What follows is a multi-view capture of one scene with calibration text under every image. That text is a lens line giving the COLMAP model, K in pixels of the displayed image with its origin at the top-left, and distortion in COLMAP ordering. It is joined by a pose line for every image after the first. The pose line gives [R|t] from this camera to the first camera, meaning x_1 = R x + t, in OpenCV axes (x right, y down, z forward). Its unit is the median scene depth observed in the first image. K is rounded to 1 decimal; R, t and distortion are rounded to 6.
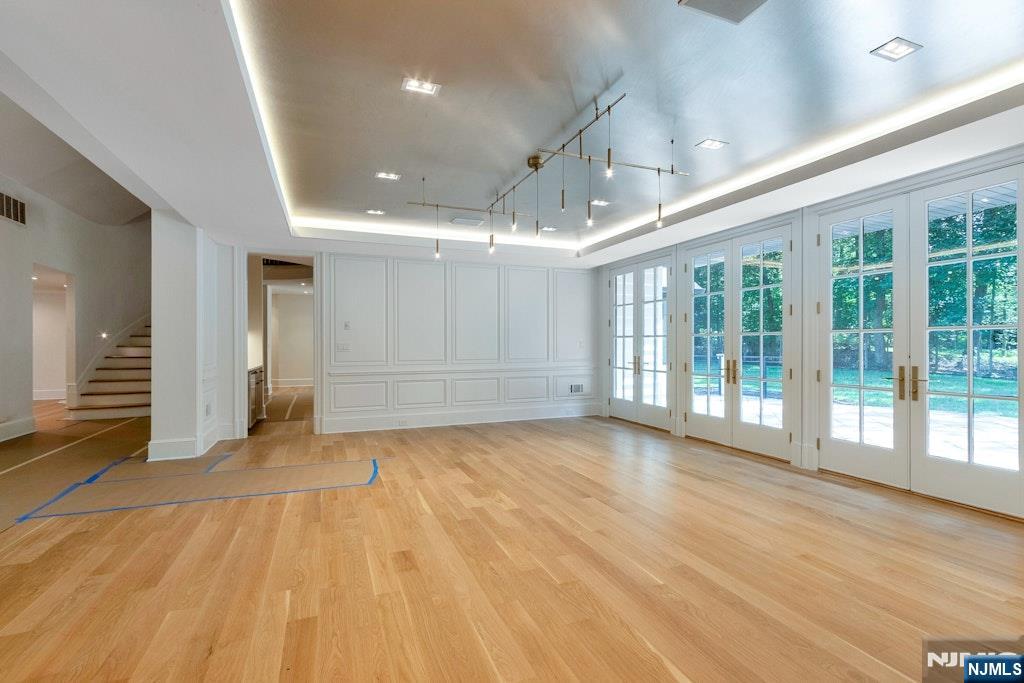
lens RADIAL K [[484.6, 0, 512.0], [0, 484.6, 341.5], [0, 0, 1]] dist [0.003051, -0.000350]
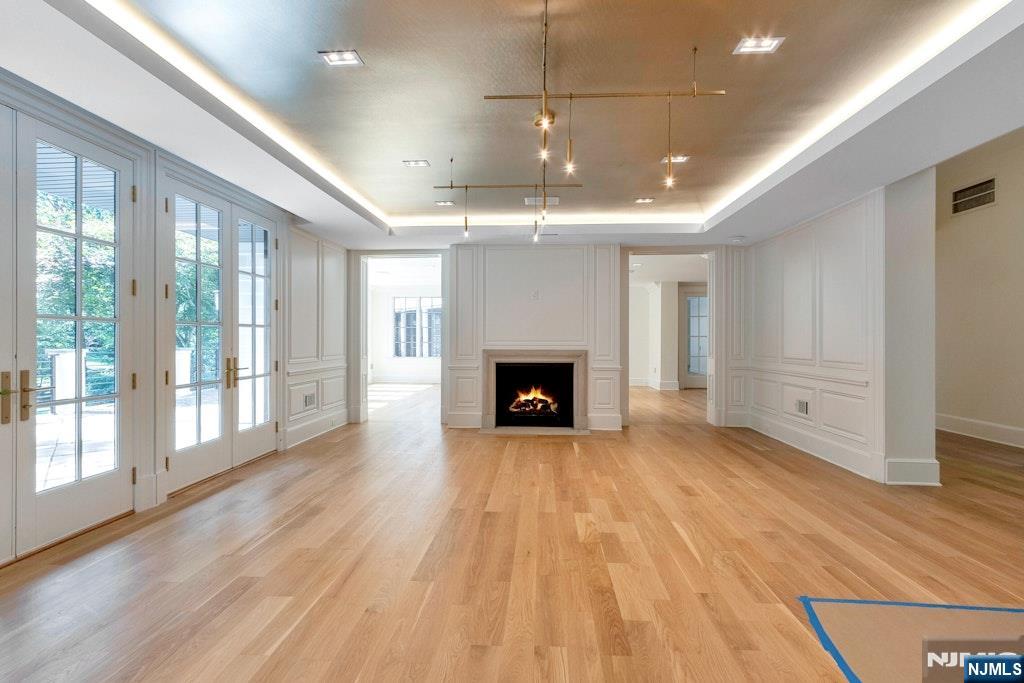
lens RADIAL K [[484.6, 0, 512.0], [0, 484.6, 341.5], [0, 0, 1]] dist [0.003051, -0.000350]
pose [[-0.905280, -0.001510, 0.424812, -0.258735], [-0.001045, 0.999999, 0.001327, 0.010464], [-0.424814, 0.000758, -0.905281, 1.817431]]
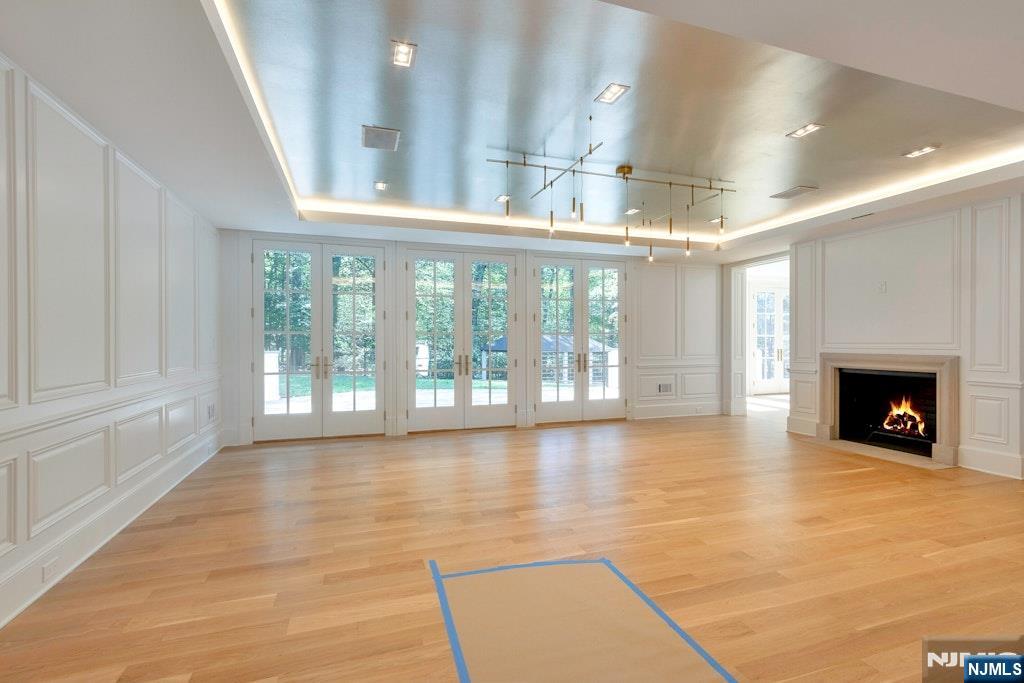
lens RADIAL K [[468.9, 0, 518.1], [0, 468.9, 350.4], [0, 0, 1]] dist [-0.001974, -0.000715]
pose [[0.042866, -0.016550, 0.998944, -1.016698], [-0.000942, 0.999862, 0.016606, 0.009491], [-0.999080, -0.001653, 0.042844, 1.217817]]
